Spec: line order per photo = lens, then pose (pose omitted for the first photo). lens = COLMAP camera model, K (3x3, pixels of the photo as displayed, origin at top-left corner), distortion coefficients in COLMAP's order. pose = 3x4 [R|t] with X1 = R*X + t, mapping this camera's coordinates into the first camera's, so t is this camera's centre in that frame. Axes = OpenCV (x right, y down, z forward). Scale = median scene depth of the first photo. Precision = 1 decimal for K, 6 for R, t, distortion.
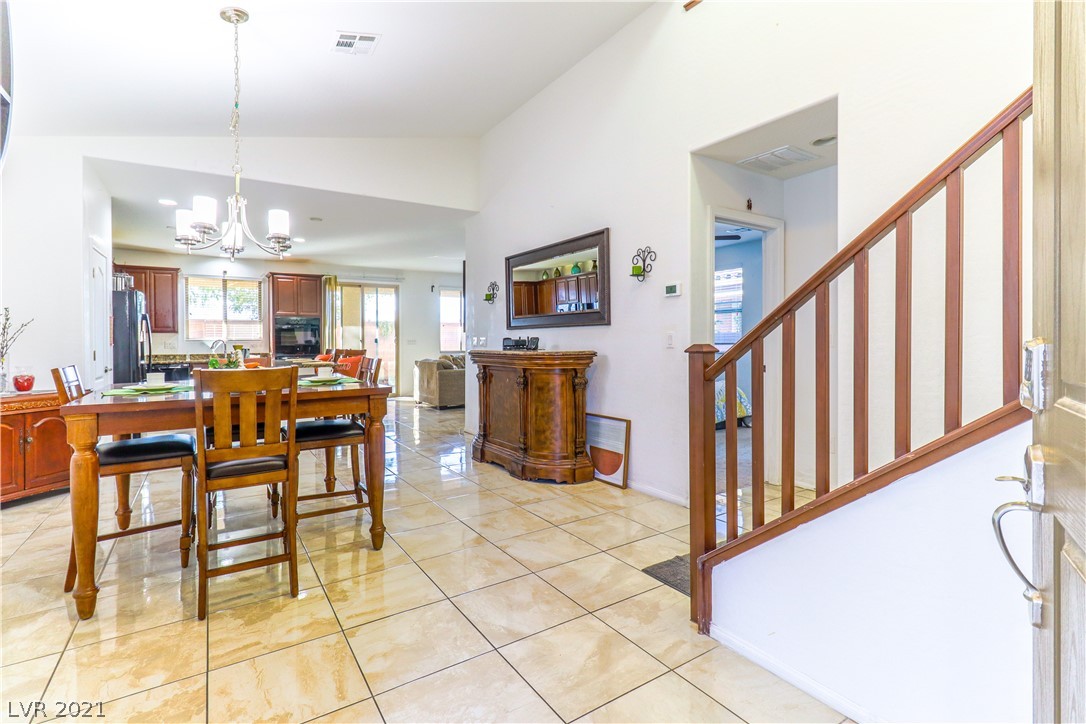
lens RADIAL K [[507.9, 0, 540.6], [0, 507.9, 341.5], [0, 0, 1]] dist [-0.000454, 0.000608]
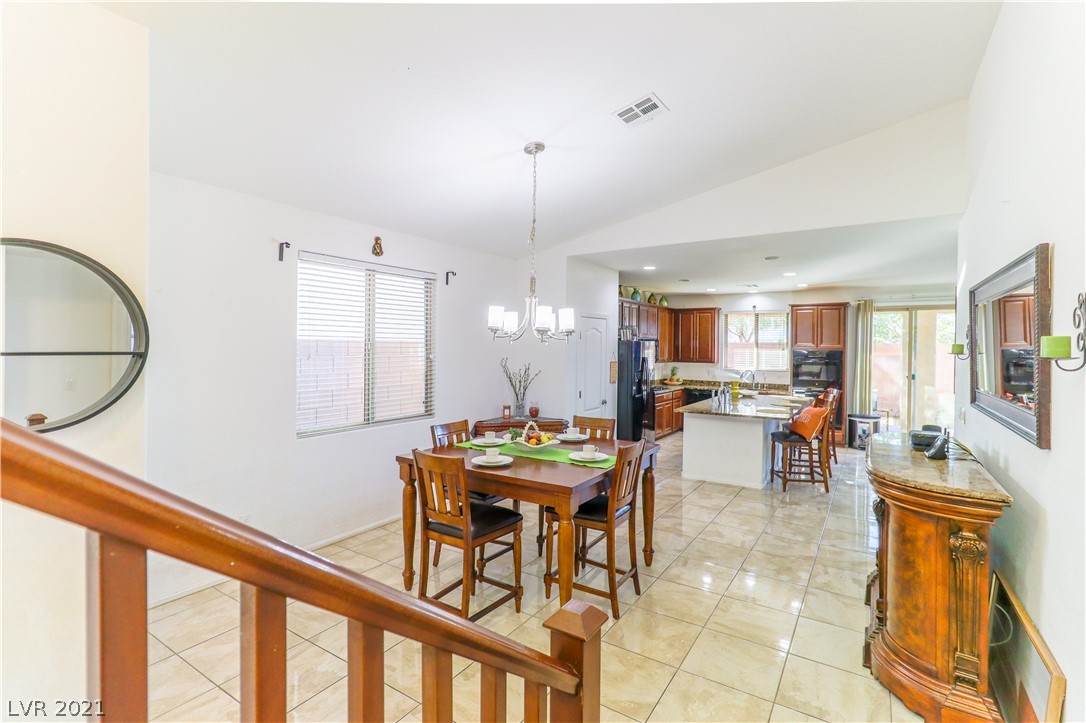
lens RADIAL K [[496.0, 0, 547.4], [0, 496.0, 344.6], [0, 0, 1]] dist [0.001572, 0.000315]
pose [[0.402159, 0.008705, -0.915529, 0.167790], [-0.013963, 0.999897, 0.003374, -0.055707], [0.915464, 0.011427, 0.402239, 0.179745]]
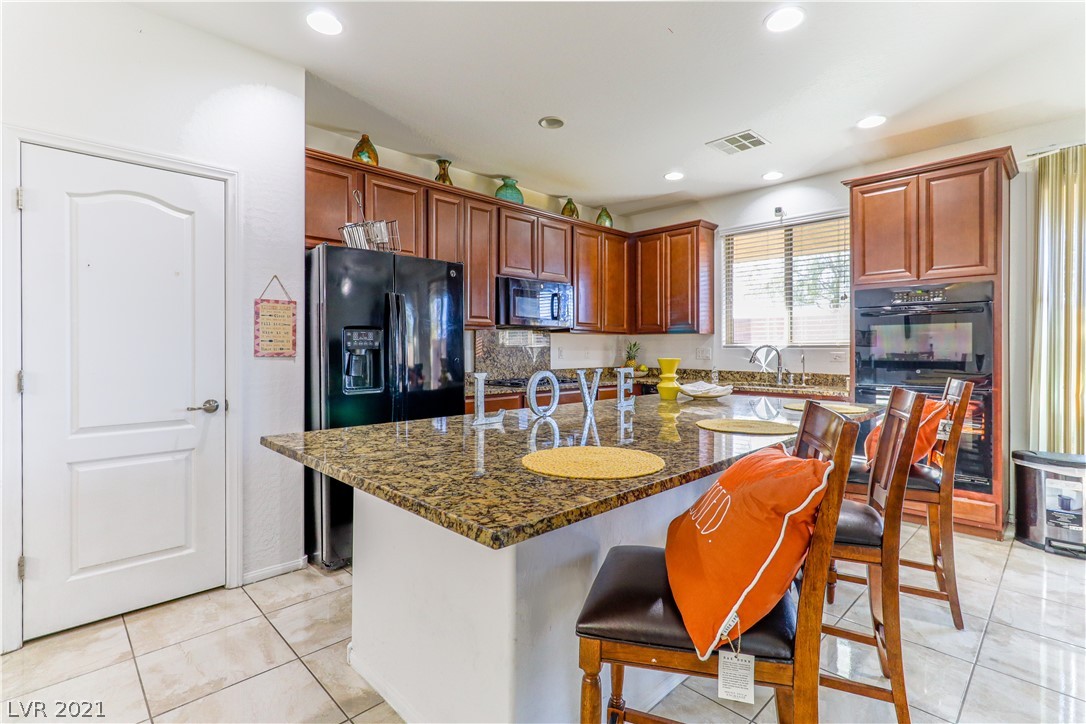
lens RADIAL K [[507.9, 0, 540.6], [0, 507.9, 341.5], [0, 0, 1]] dist [-0.000454, 0.000608]
pose [[0.191909, 0.001885, -0.981411, -0.172776], [-0.003986, 0.999991, 0.001142, -0.005817], [0.981405, 0.003693, 0.191915, 0.681966]]
